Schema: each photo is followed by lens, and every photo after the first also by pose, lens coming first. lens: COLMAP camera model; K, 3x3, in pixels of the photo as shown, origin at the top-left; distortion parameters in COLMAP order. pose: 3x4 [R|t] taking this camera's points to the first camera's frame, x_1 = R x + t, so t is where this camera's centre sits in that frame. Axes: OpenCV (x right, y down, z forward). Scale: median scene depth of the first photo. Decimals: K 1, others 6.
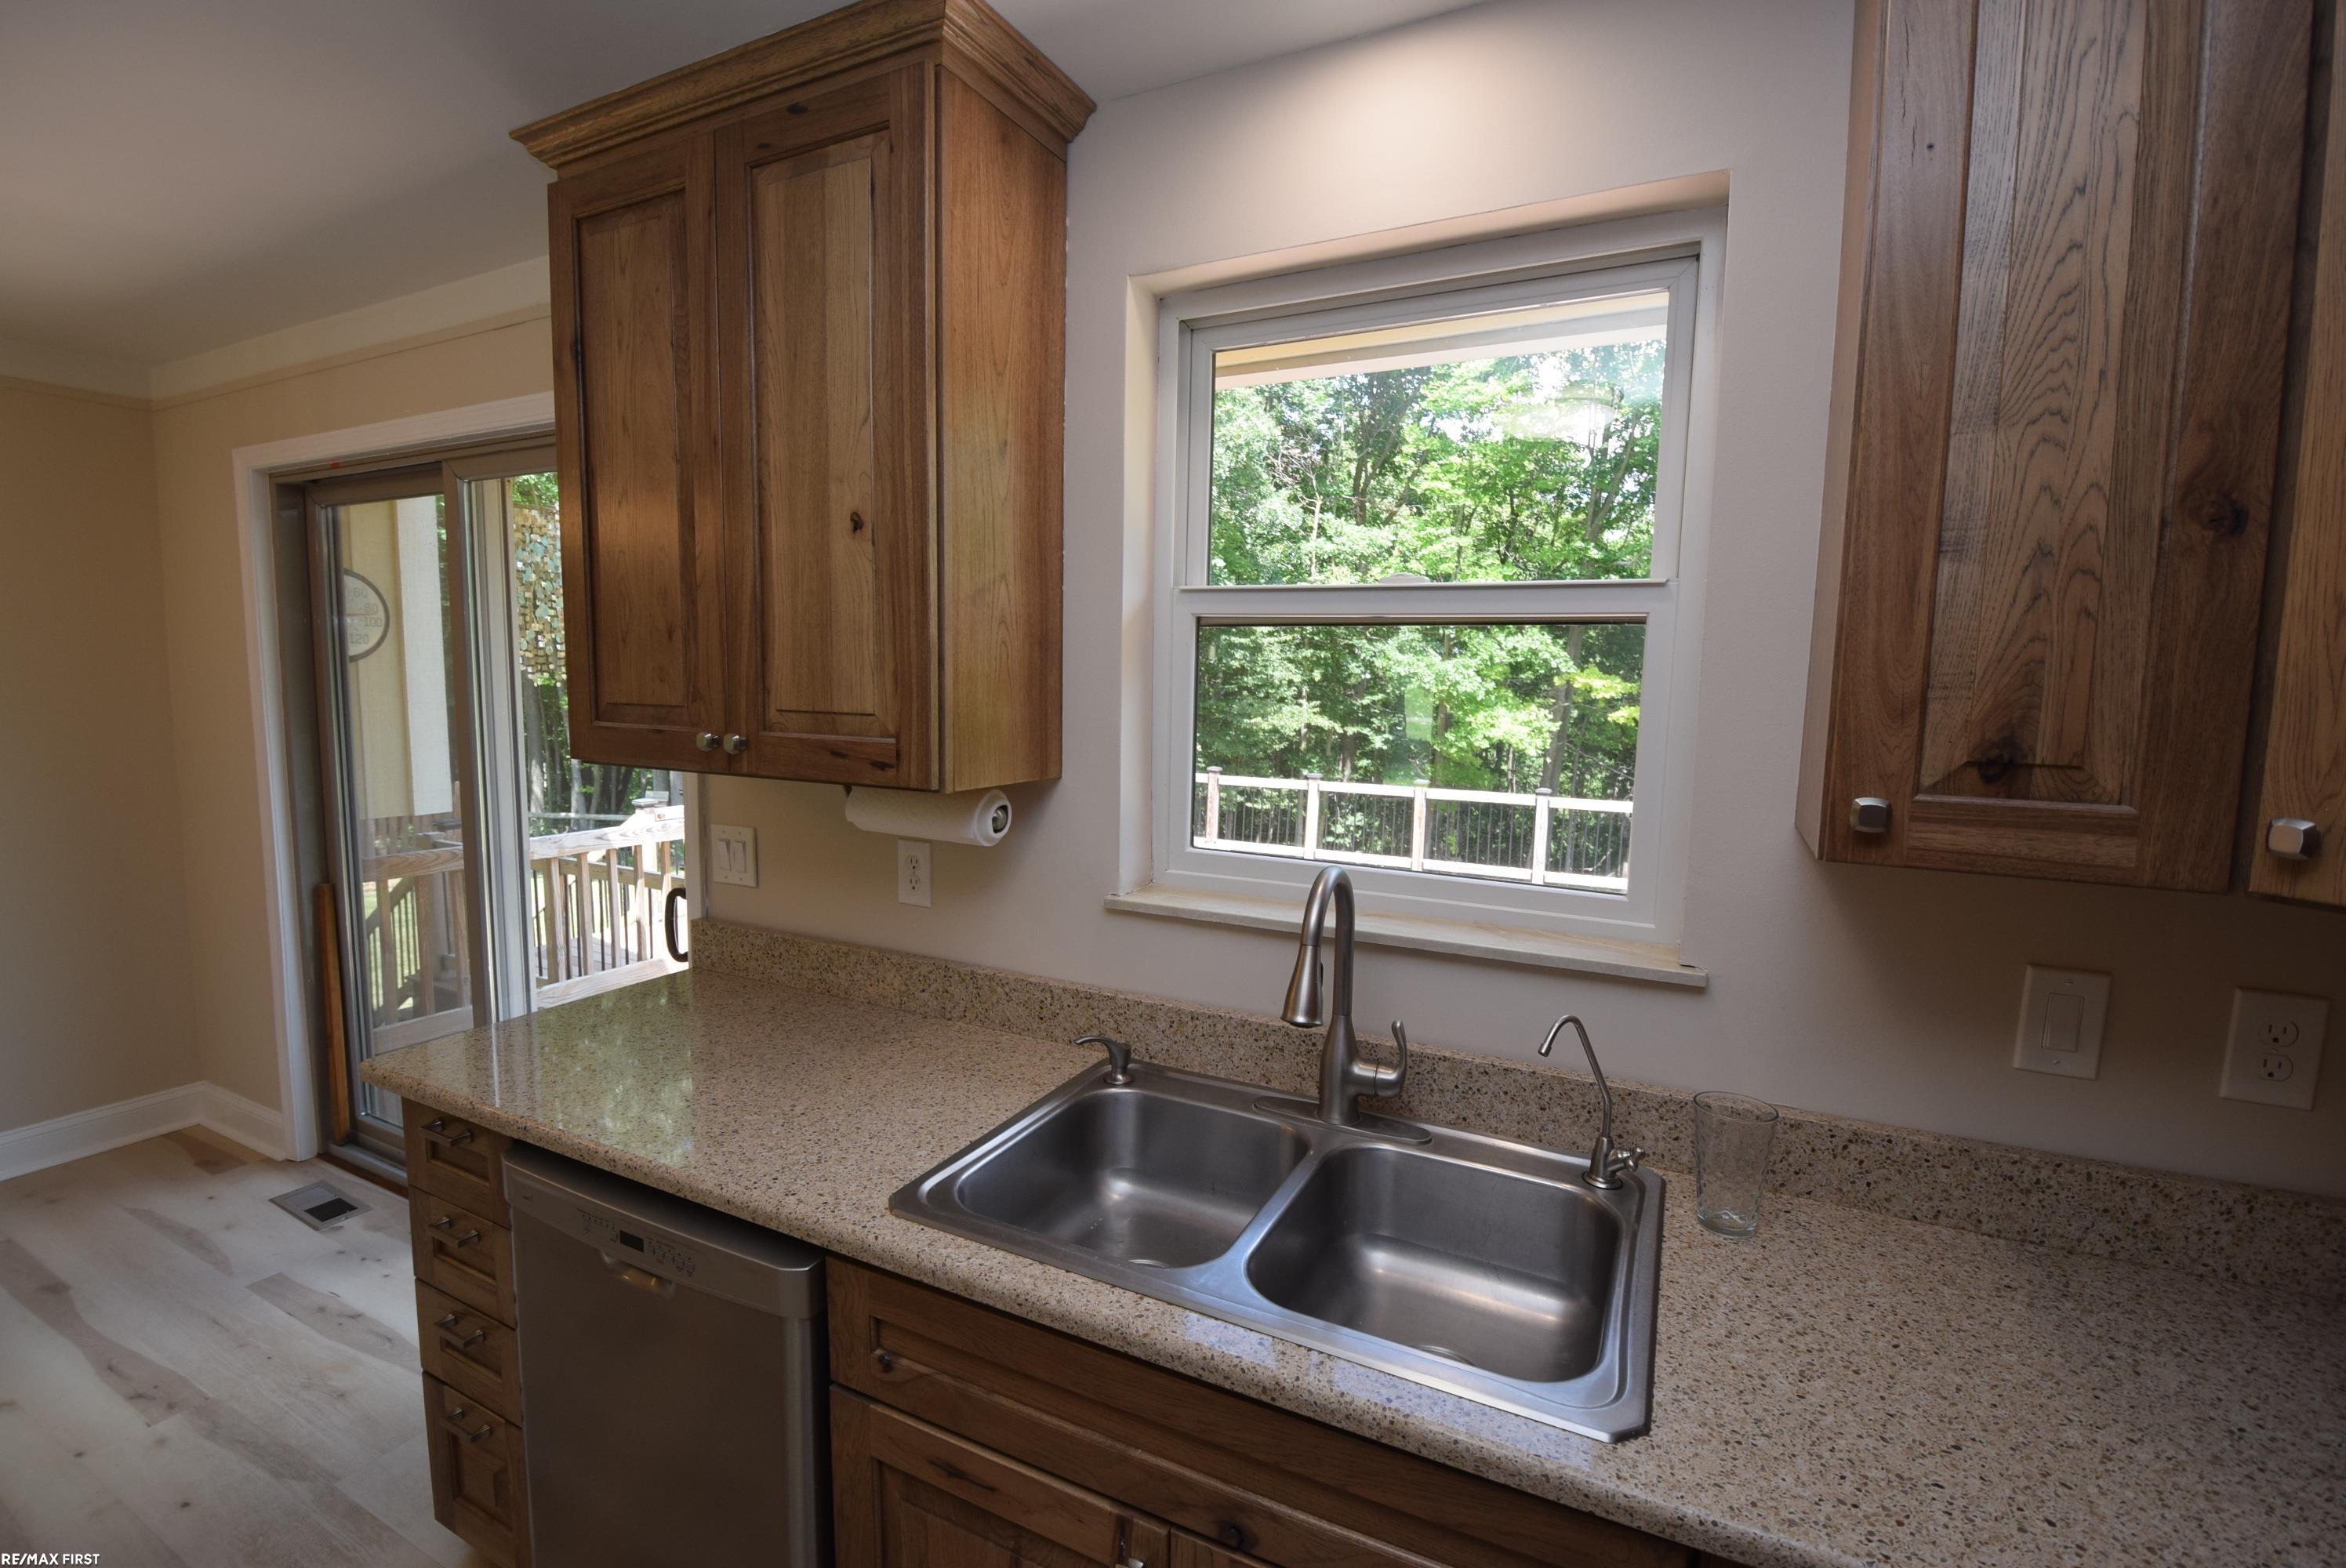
lens RADIAL K [[1043.5, 0, 1173.3], [0, 1043.5, 774.8], [0, 0, 1]] dist [-0.014552, -0.009587]
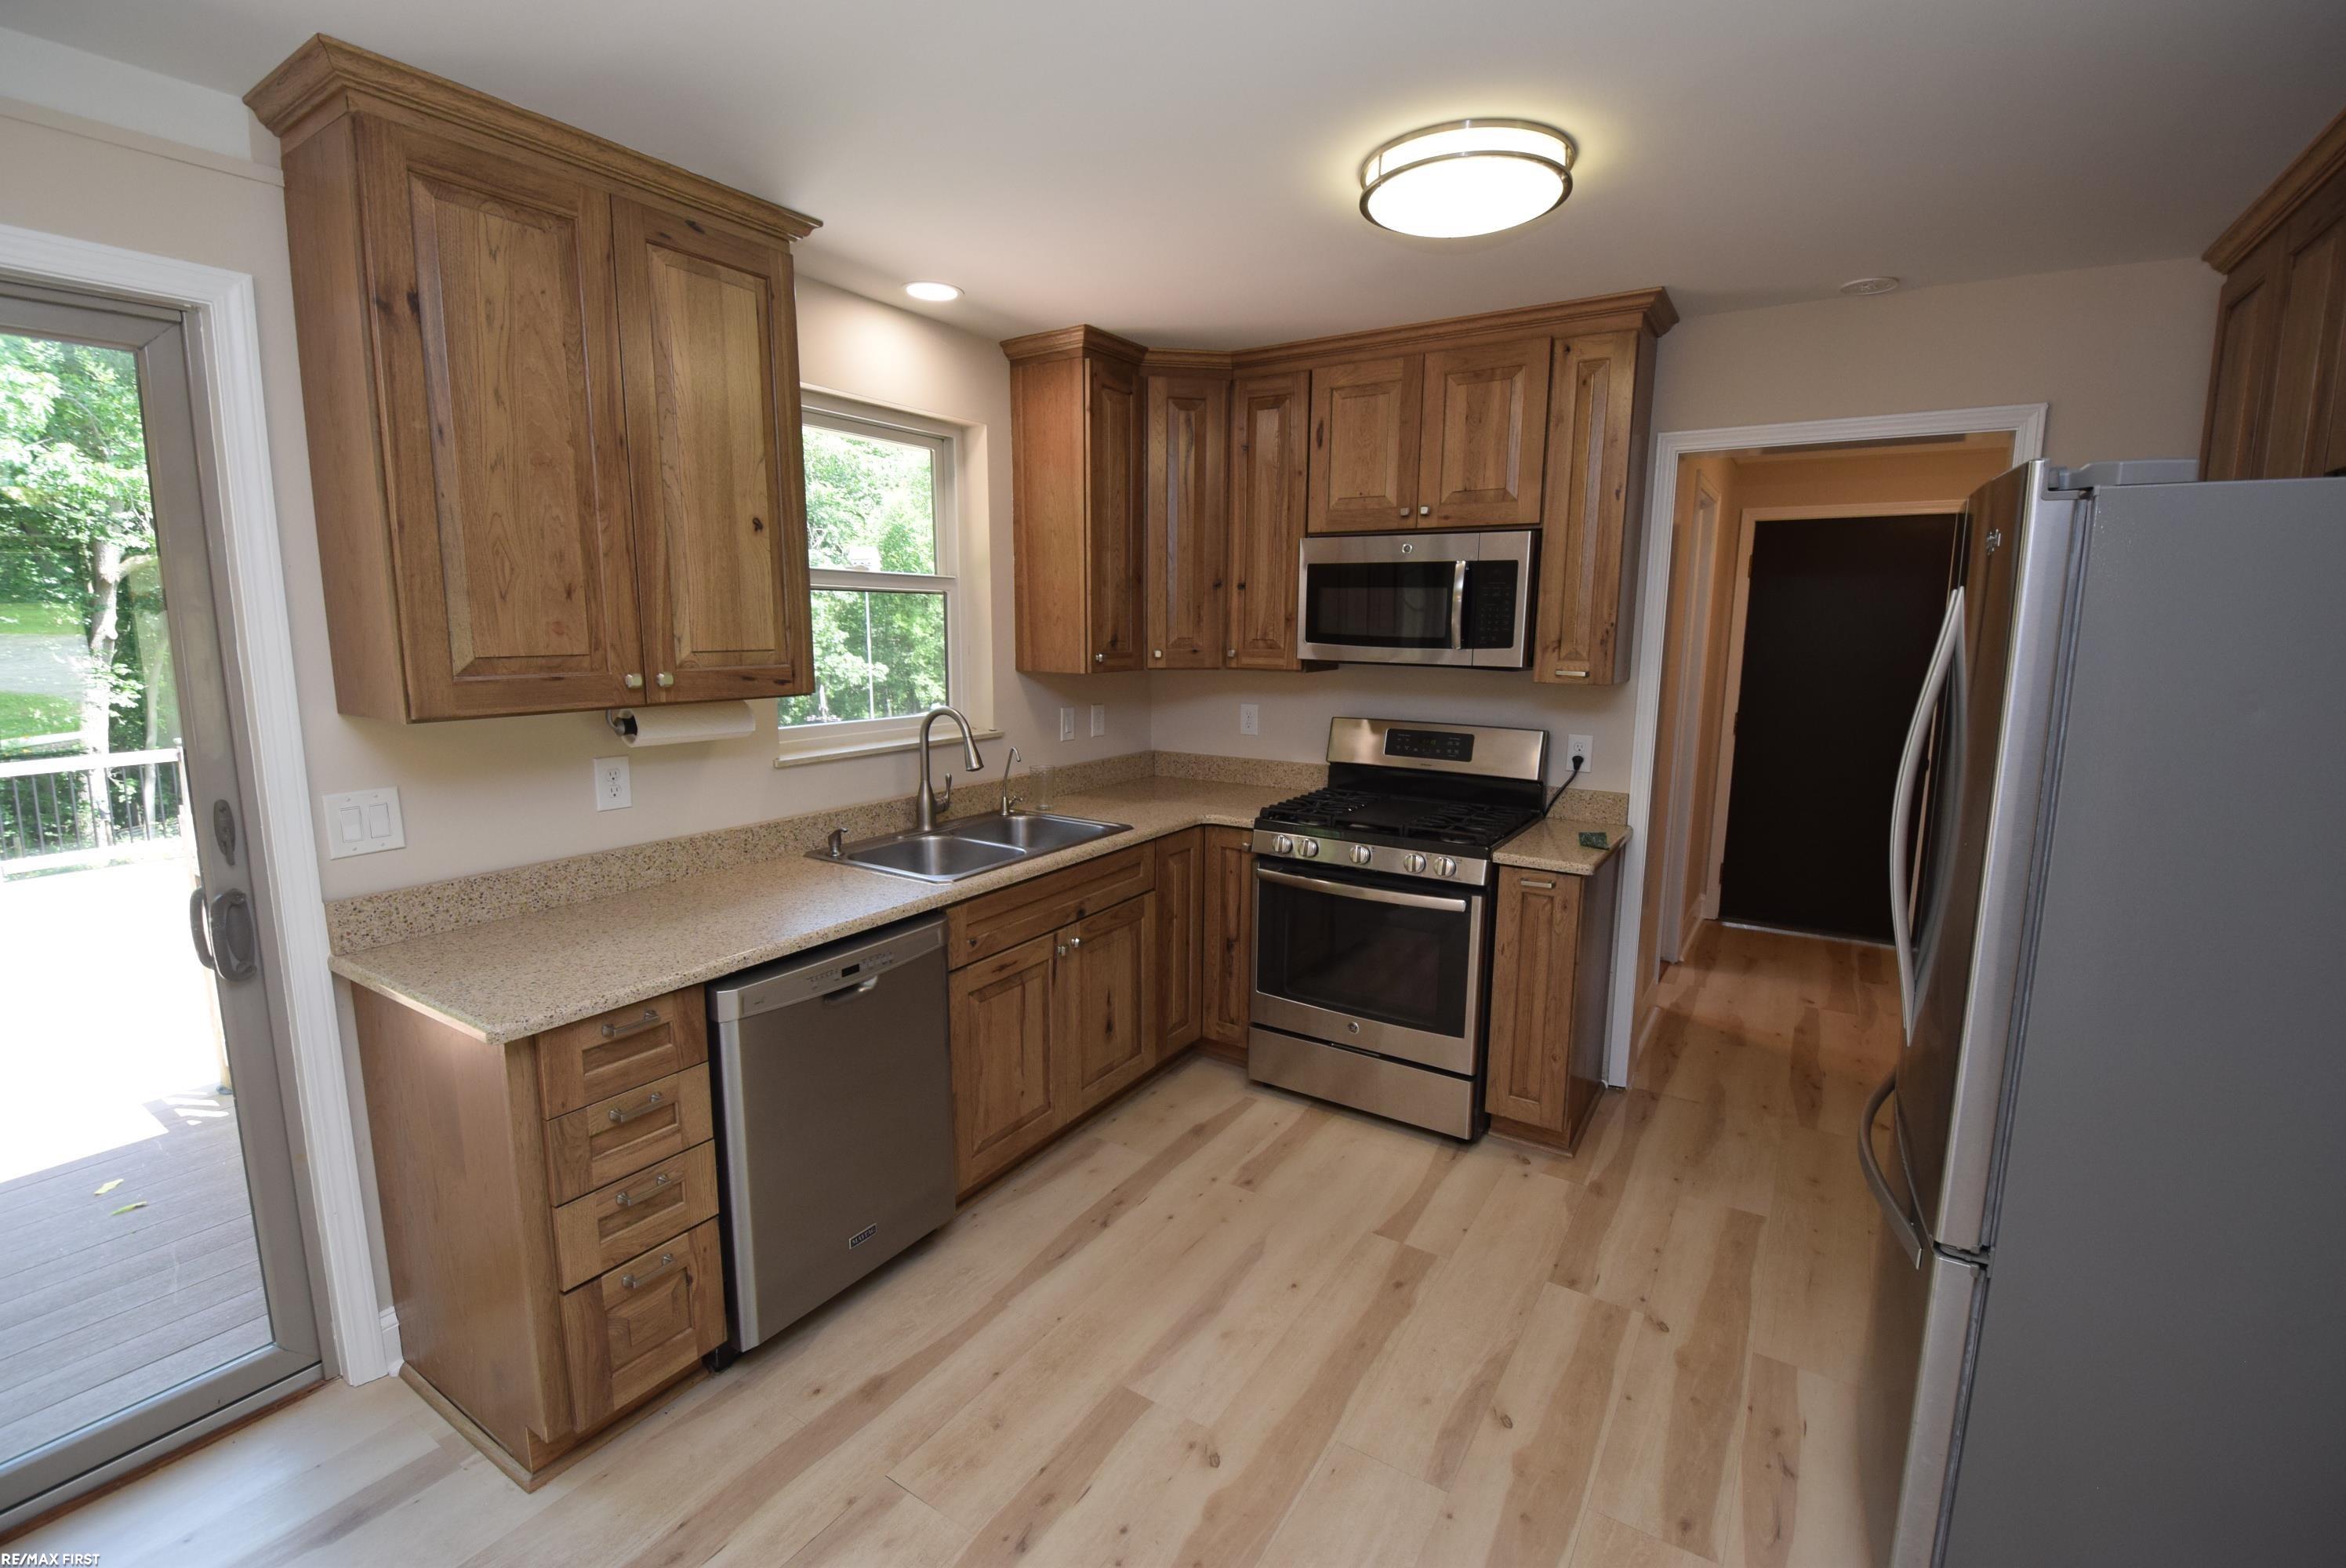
lens RADIAL K [[1043.5, 0, 1174.7], [0, 1043.5, 786.2], [0, 0, 1]] dist [-0.014552, -0.009587]
pose [[0.106973, -0.167321, 0.980082, -1.770835], [0.100272, 0.982528, 0.156795, -0.040878], [-0.989193, 0.081502, 0.121882, 0.225860]]
